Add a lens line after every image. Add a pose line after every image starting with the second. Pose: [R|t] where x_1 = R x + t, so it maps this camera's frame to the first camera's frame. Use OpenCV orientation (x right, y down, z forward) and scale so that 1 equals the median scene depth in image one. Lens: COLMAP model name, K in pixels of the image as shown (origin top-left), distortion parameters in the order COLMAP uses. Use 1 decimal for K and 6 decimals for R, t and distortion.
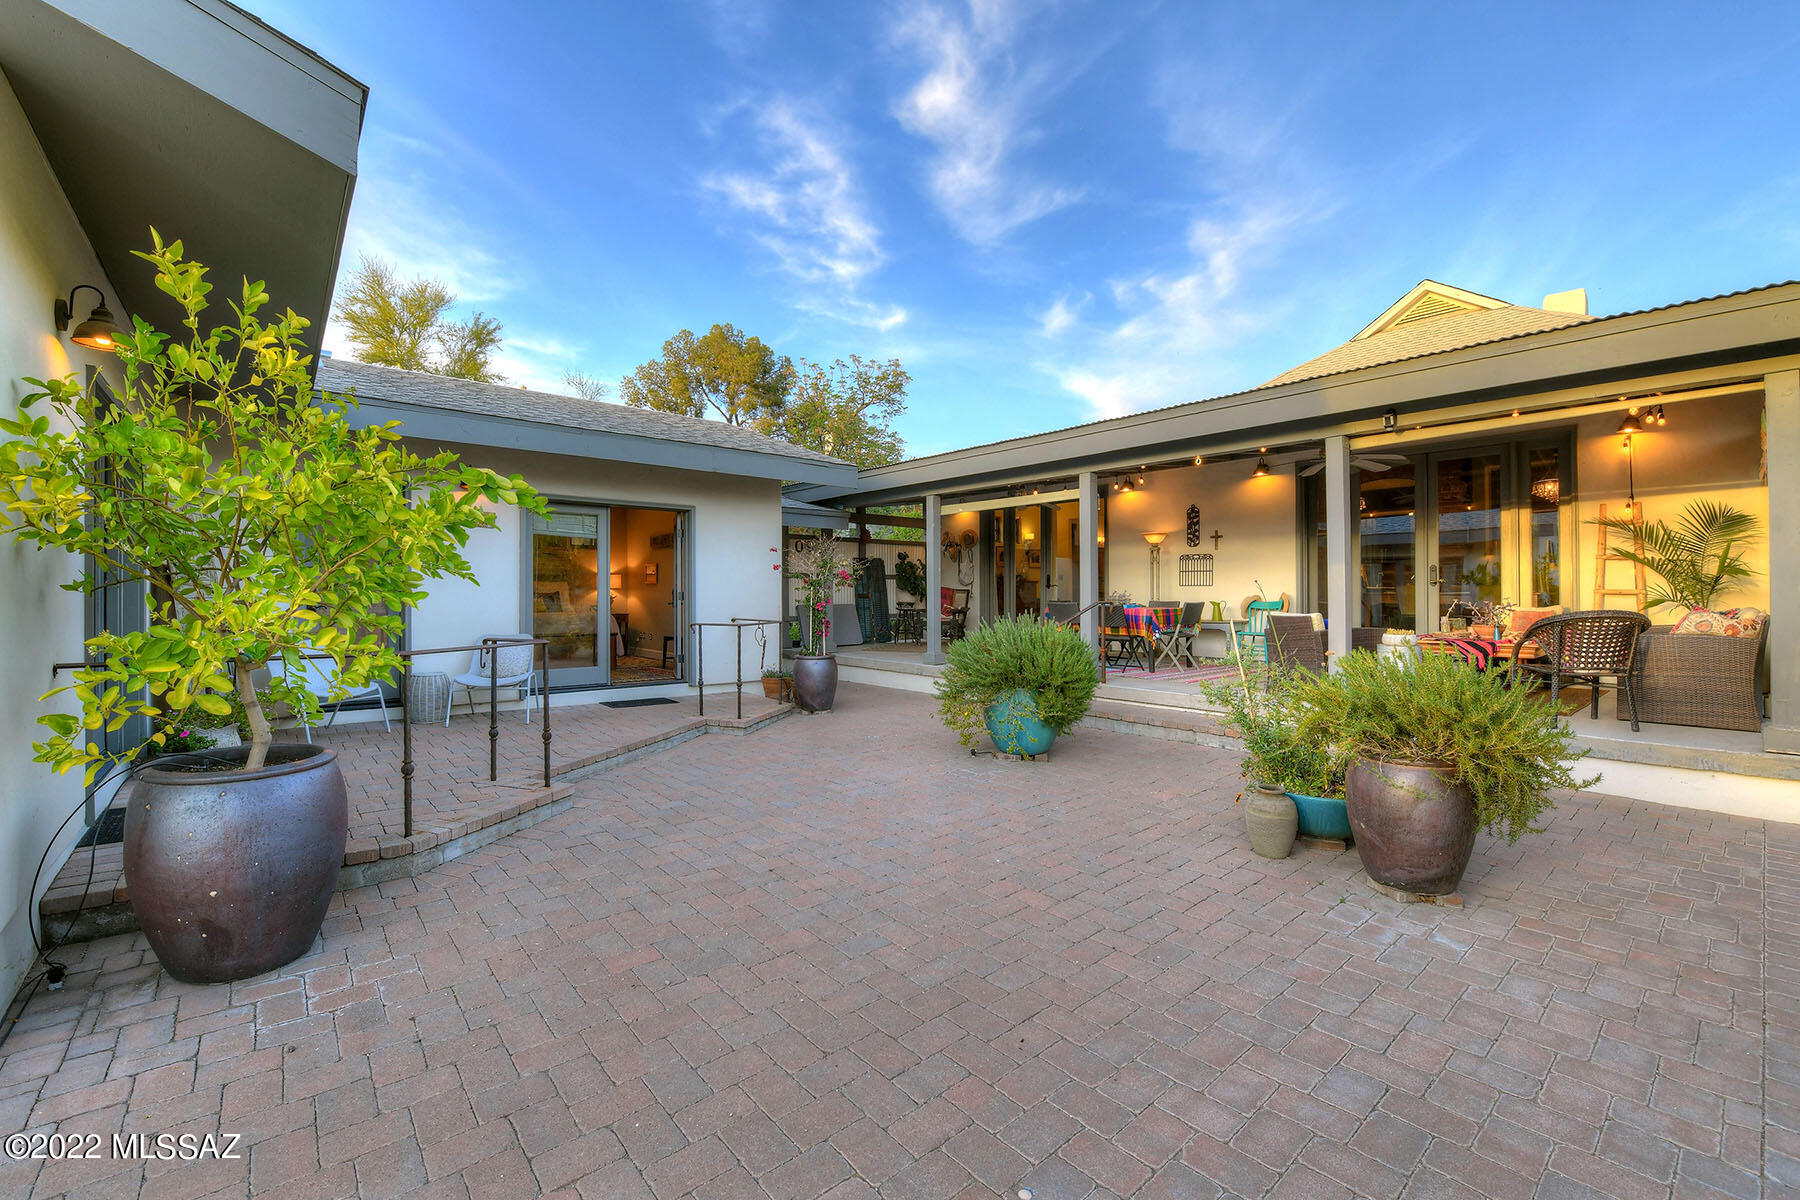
lens RADIAL K [[777.0, 0, 912.9], [0, 777.0, 596.9], [0, 0, 1]] dist [0.001083, -0.000208]
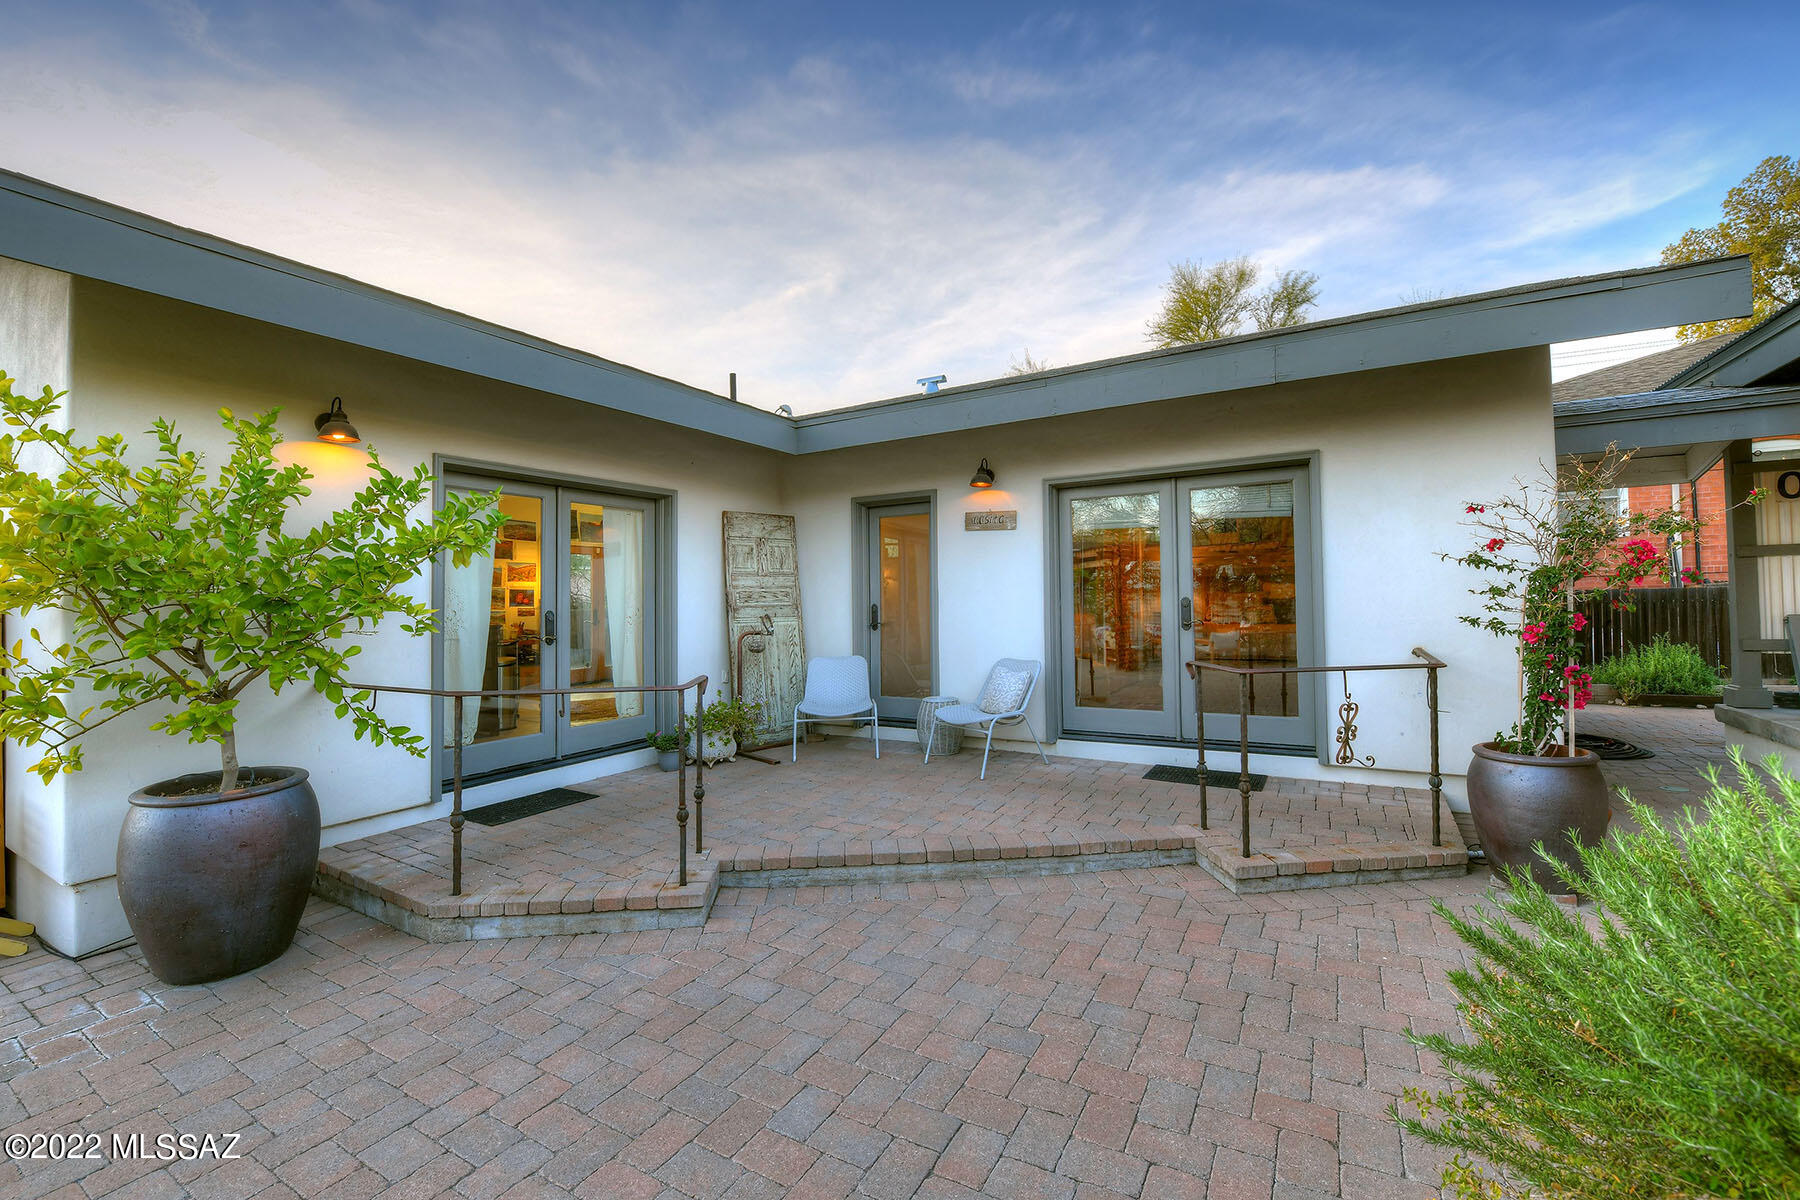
lens RADIAL K [[744.6, 0, 902.7], [0, 744.6, 594.3], [0, 0, 1]] dist [-0.015744, -0.001305]
pose [[0.298416, -0.011554, -0.954366, 0.199355], [0.018629, 0.999807, -0.006279, -0.019835], [0.954254, -0.015905, 0.298573, 0.713653]]
